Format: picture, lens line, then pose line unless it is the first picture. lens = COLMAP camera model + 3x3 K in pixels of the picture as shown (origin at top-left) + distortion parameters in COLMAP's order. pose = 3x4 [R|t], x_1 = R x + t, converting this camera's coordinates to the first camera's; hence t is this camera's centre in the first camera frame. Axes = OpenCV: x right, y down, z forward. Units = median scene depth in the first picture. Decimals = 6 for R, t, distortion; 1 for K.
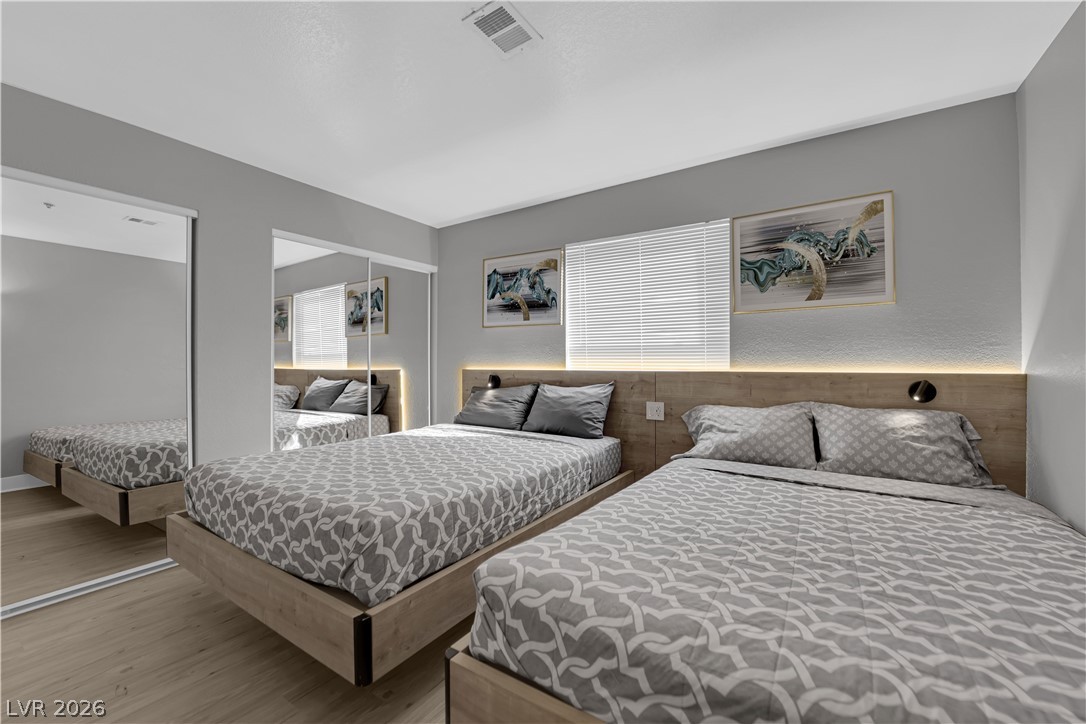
lens RADIAL K [[435.7, 0, 540.4], [0, 435.7, 364.6], [0, 0, 1]] dist [-0.015813, -0.001453]
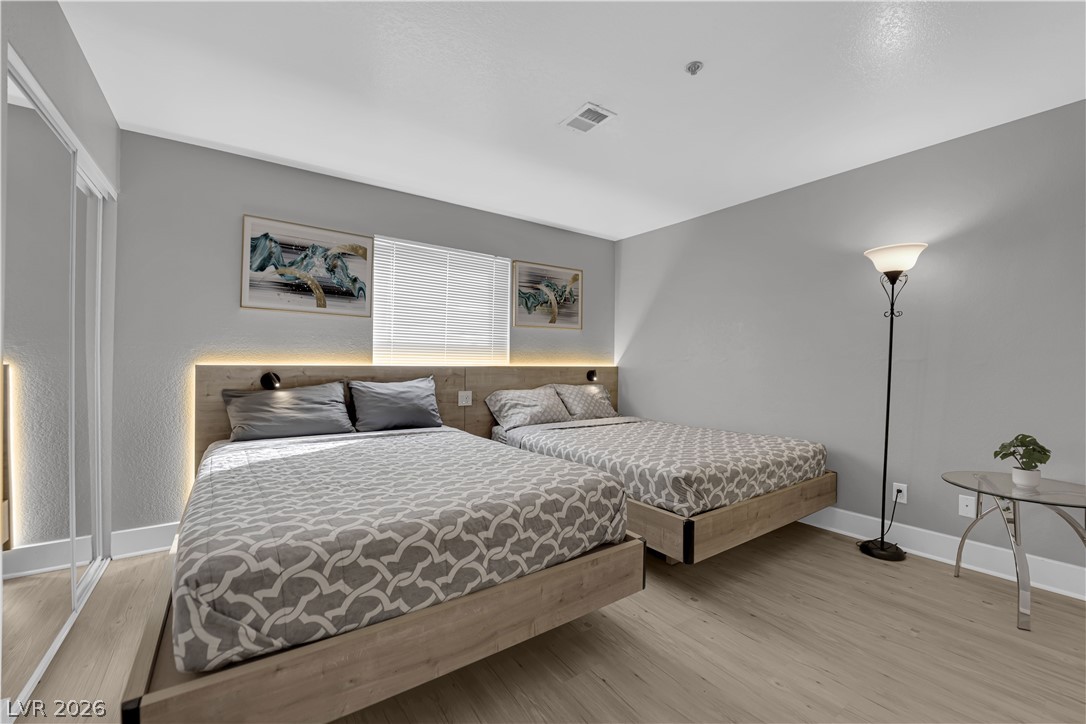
lens RADIAL K [[435.7, 0, 544.5], [0, 435.7, 367.0], [0, 0, 1]] dist [-0.015813, -0.001453]
pose [[0.367799, -0.005814, 0.929887, -0.801963], [-0.009577, 0.999904, 0.010040, 0.003209], [-0.929856, -0.012598, 0.367707, 0.339477]]
